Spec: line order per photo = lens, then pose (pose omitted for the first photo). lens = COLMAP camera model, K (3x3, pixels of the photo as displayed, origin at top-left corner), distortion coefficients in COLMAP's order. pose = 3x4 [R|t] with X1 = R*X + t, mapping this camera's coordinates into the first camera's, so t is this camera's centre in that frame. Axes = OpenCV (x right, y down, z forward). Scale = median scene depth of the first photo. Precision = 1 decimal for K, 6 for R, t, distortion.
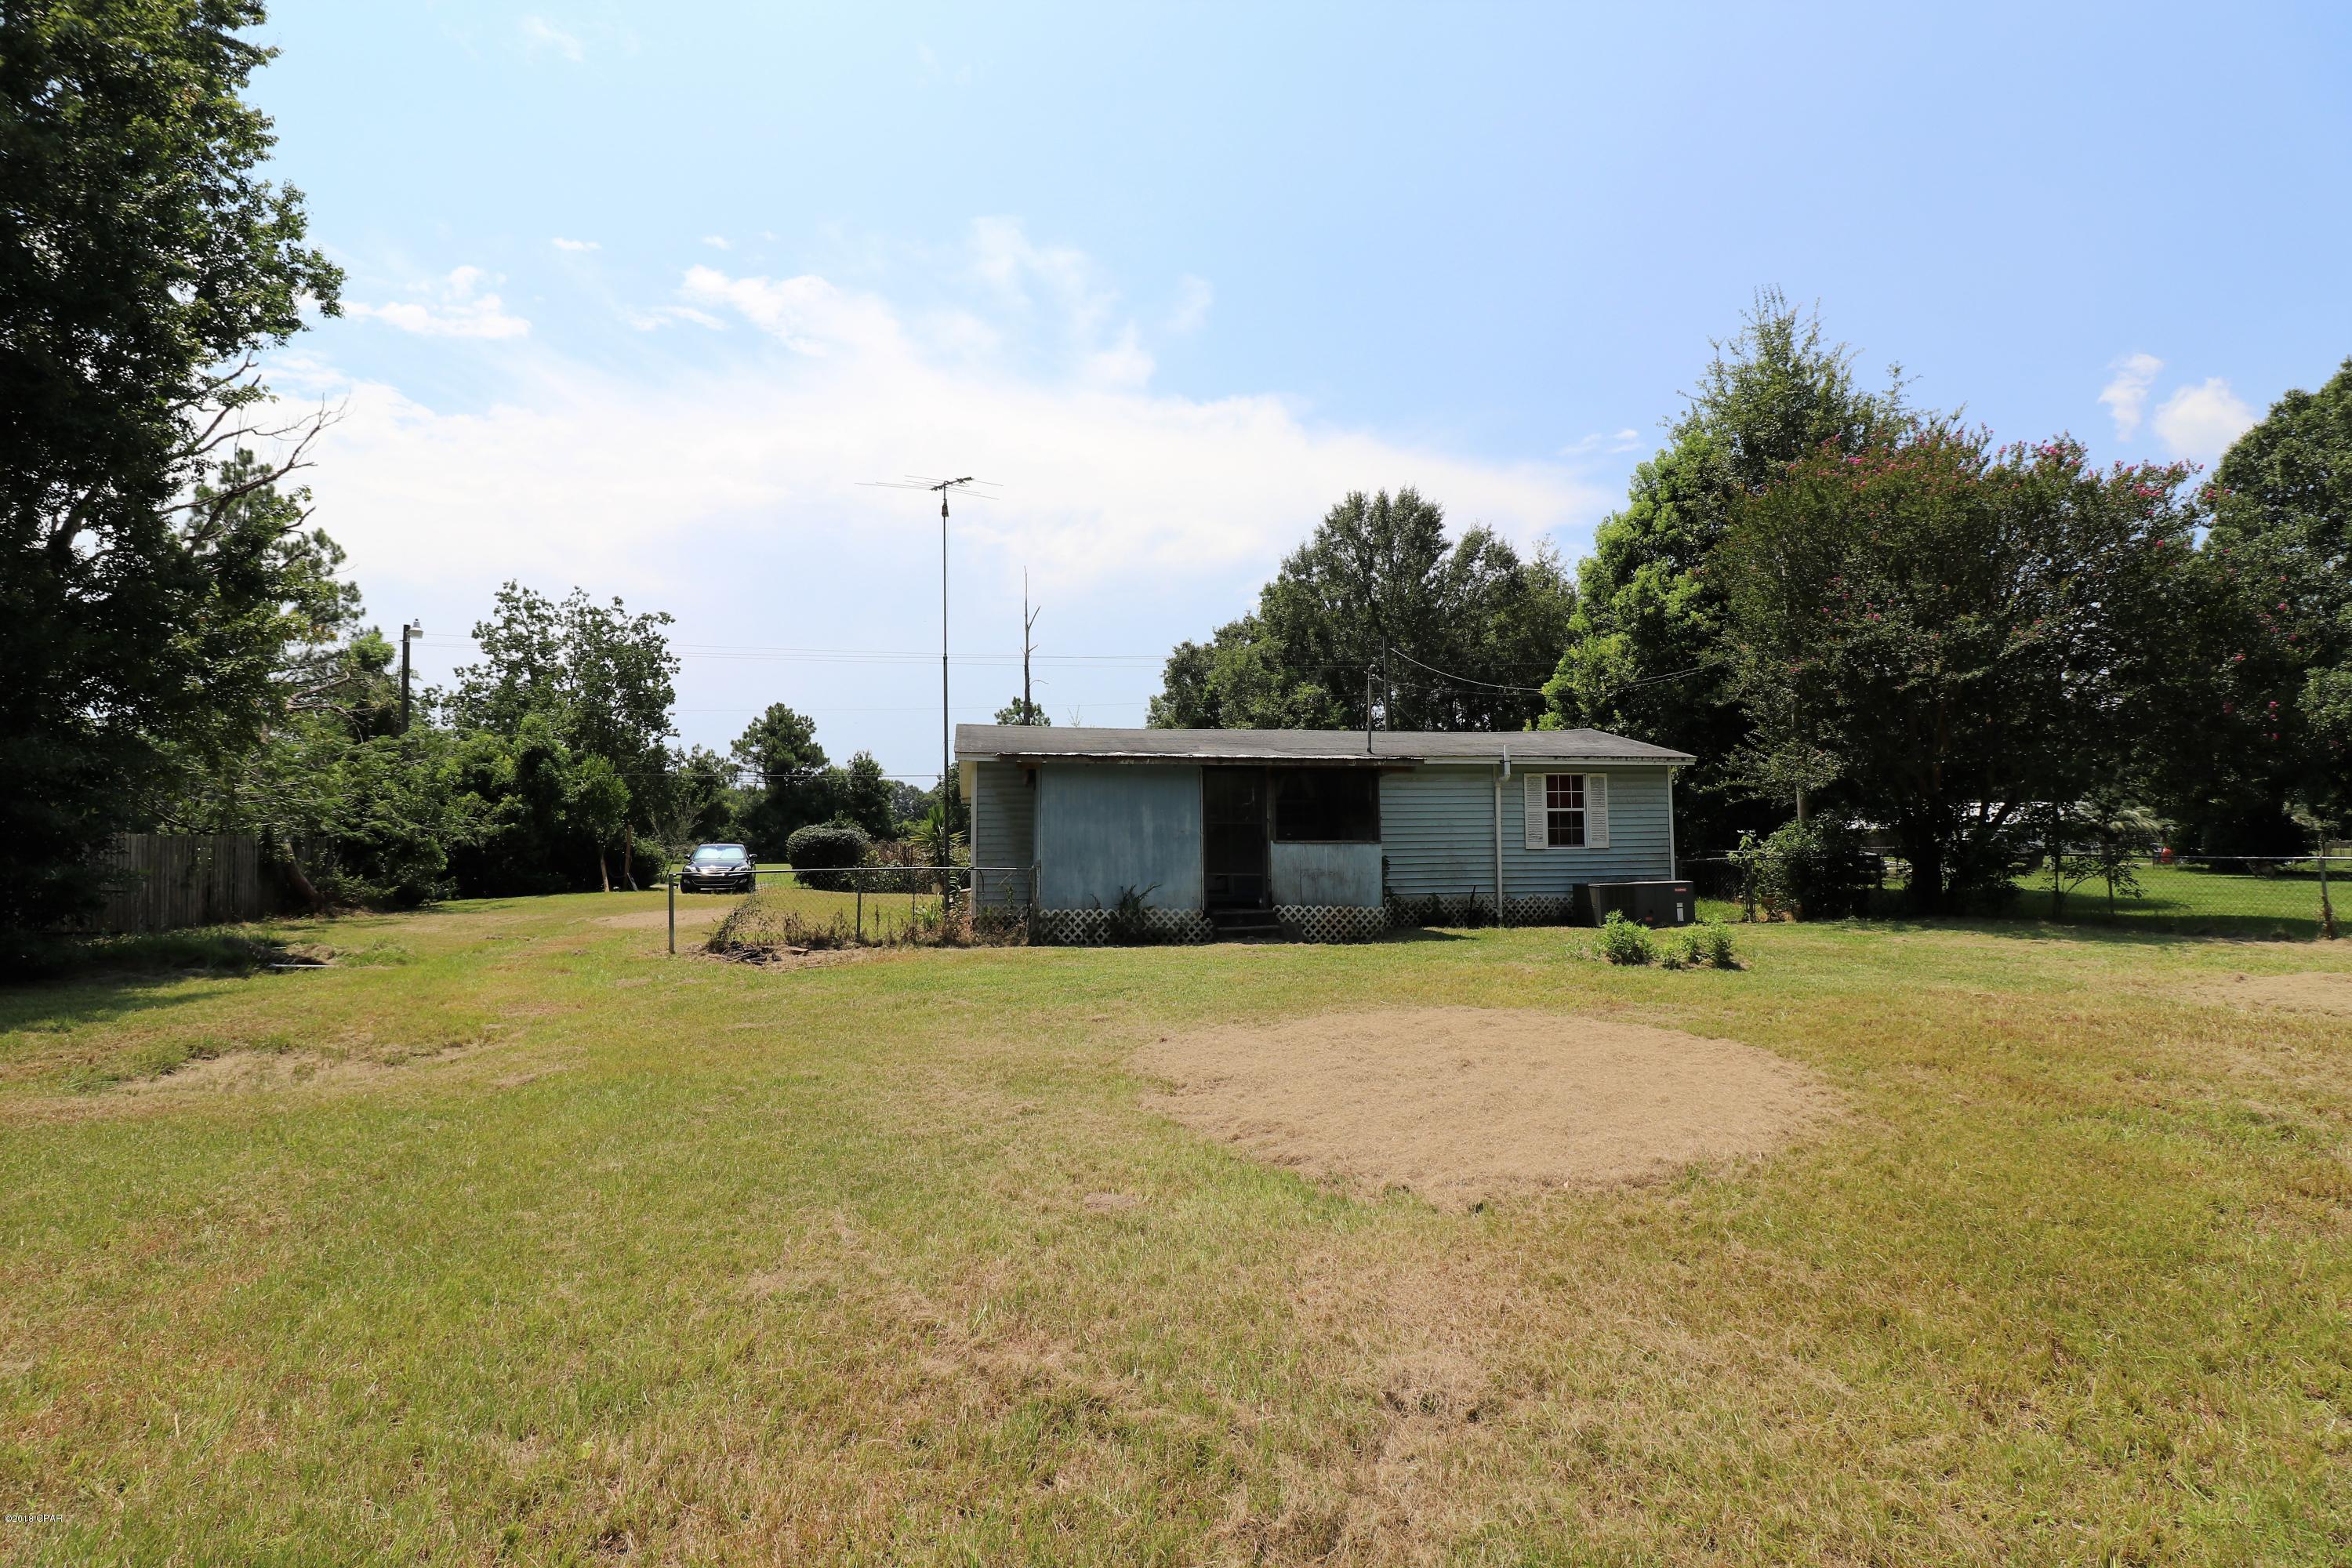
lens RADIAL K [[1086.7, 0, 1176.0], [0, 1086.7, 784.0], [0, 0, 1]] dist [-0.015806, -0.007280]
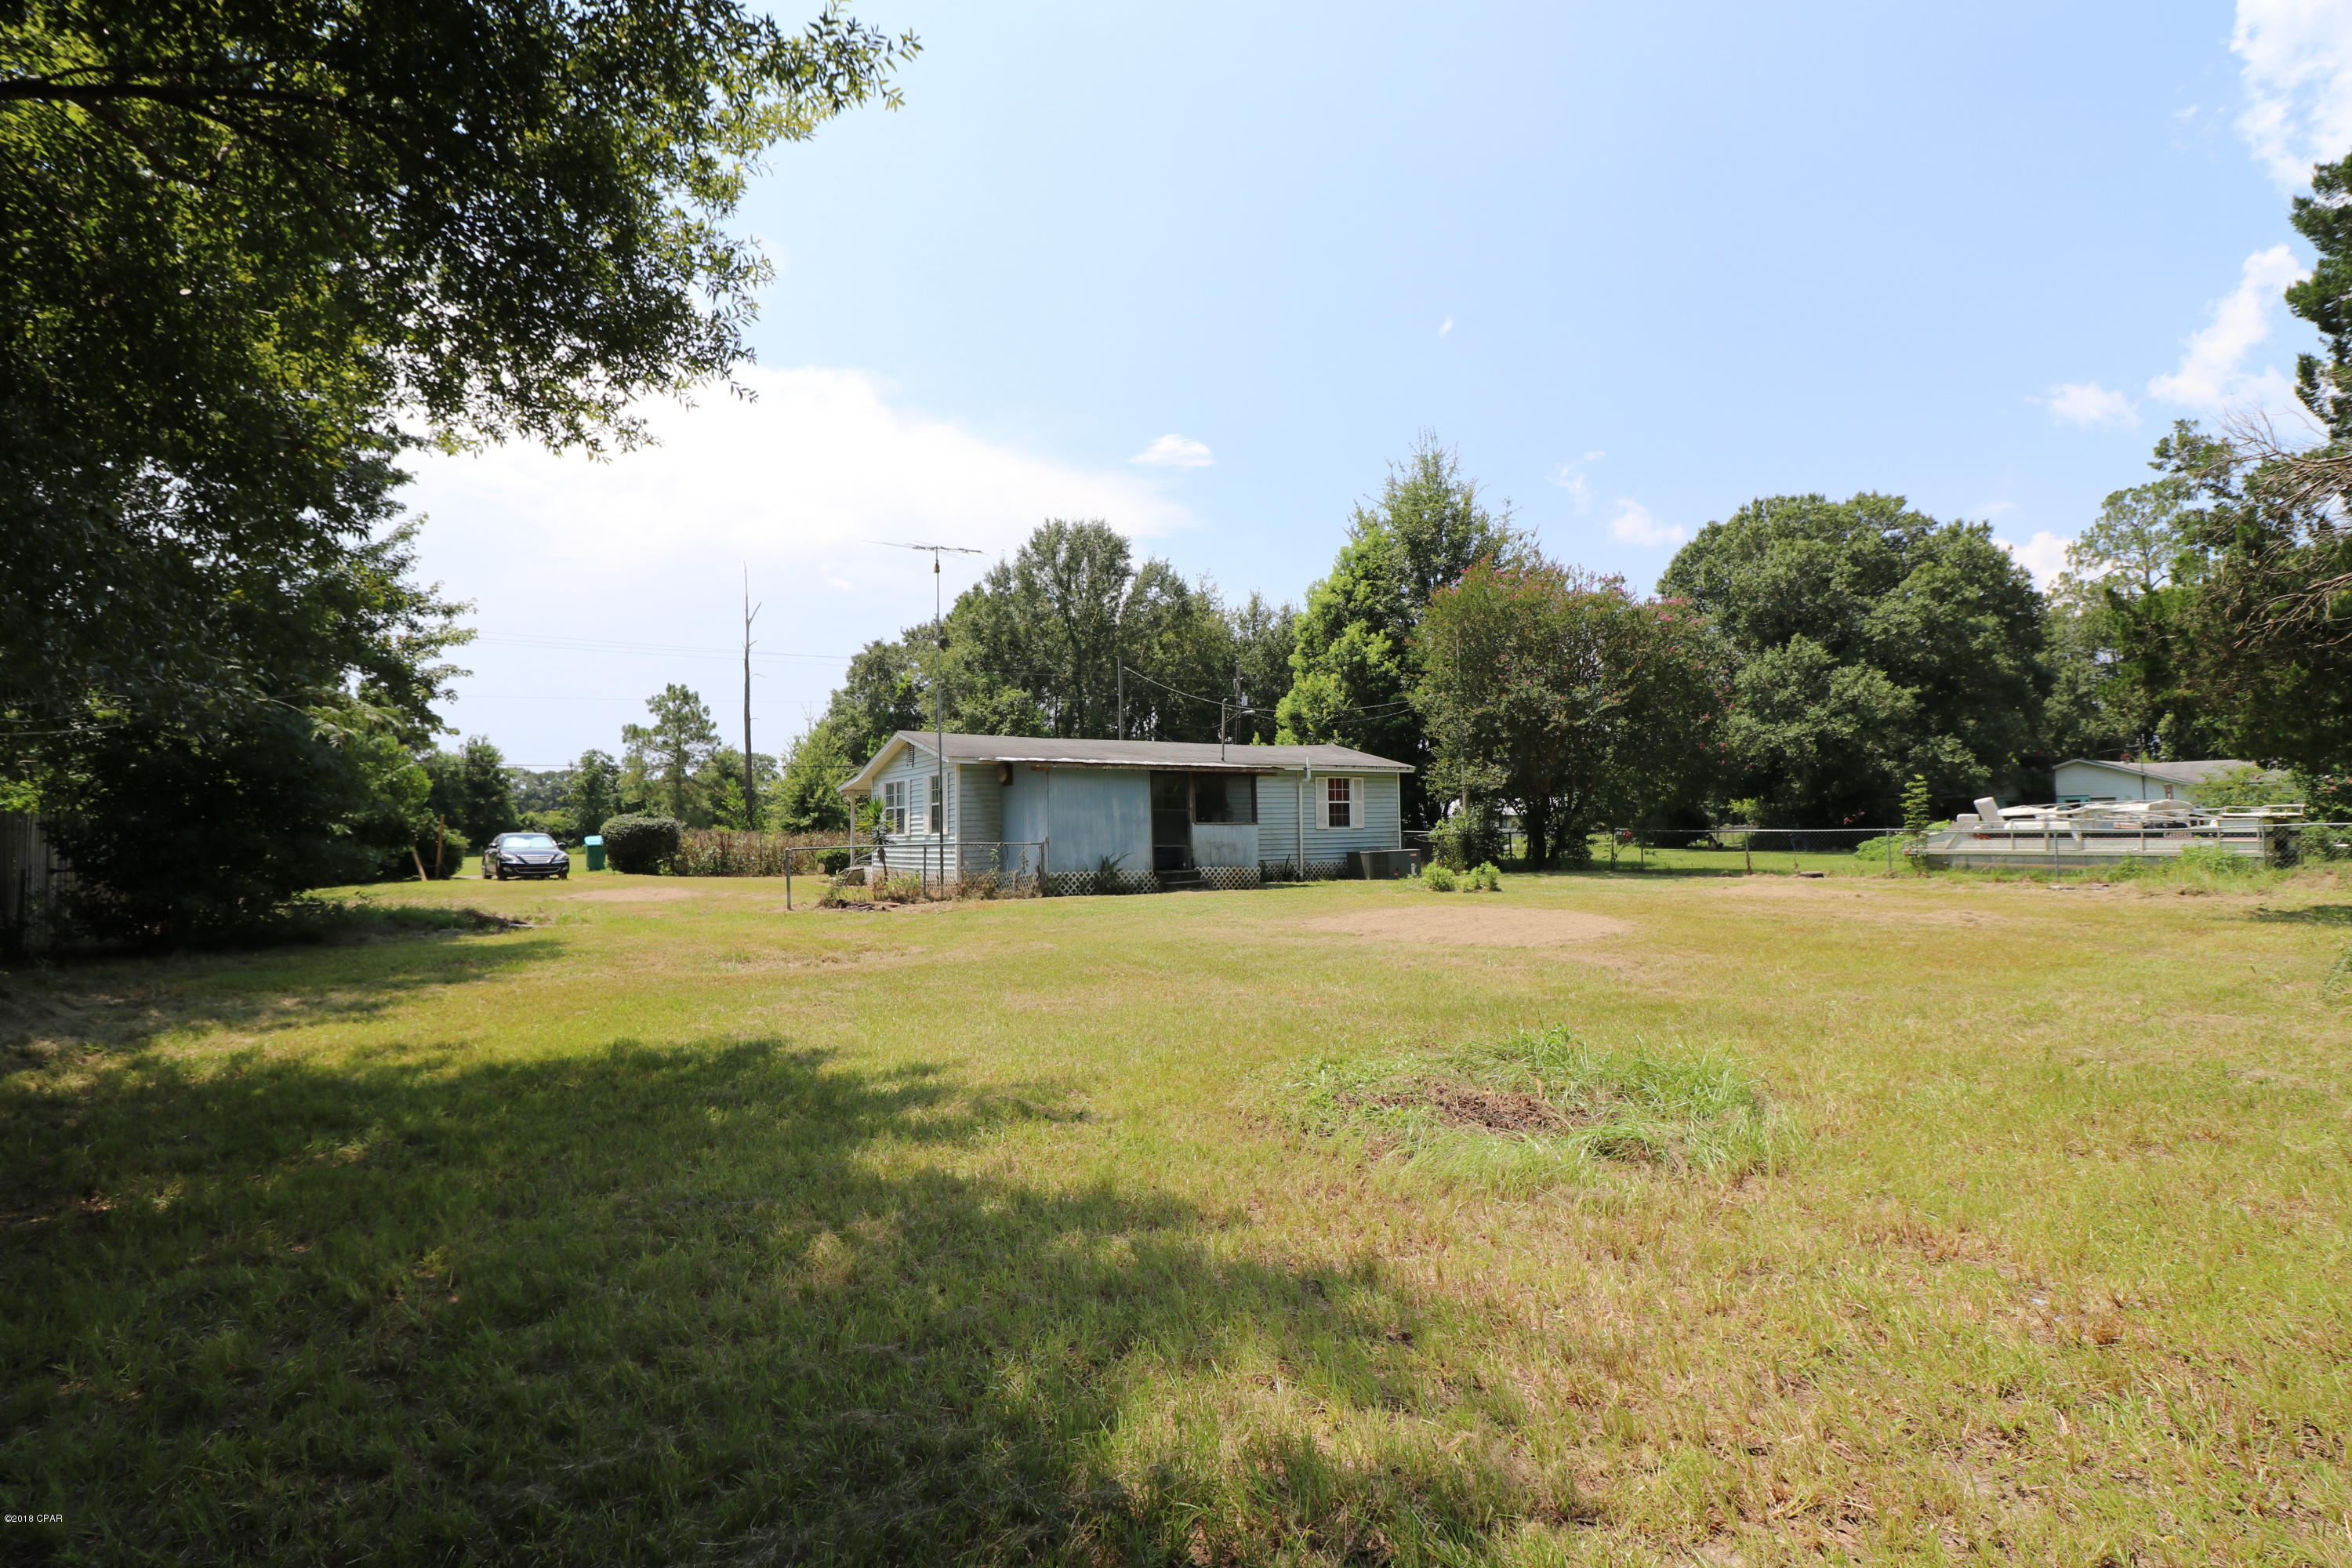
lens RADIAL K [[1097.8, 0, 1176.0], [0, 1097.8, 784.0], [0, 0, 1]] dist [0.000589, 0.000085]
pose [[0.927627, 0.009881, 0.373376, -0.291255], [-0.012637, 0.999908, 0.004935, -0.003750], [-0.373293, -0.009296, 0.927667, -0.213515]]
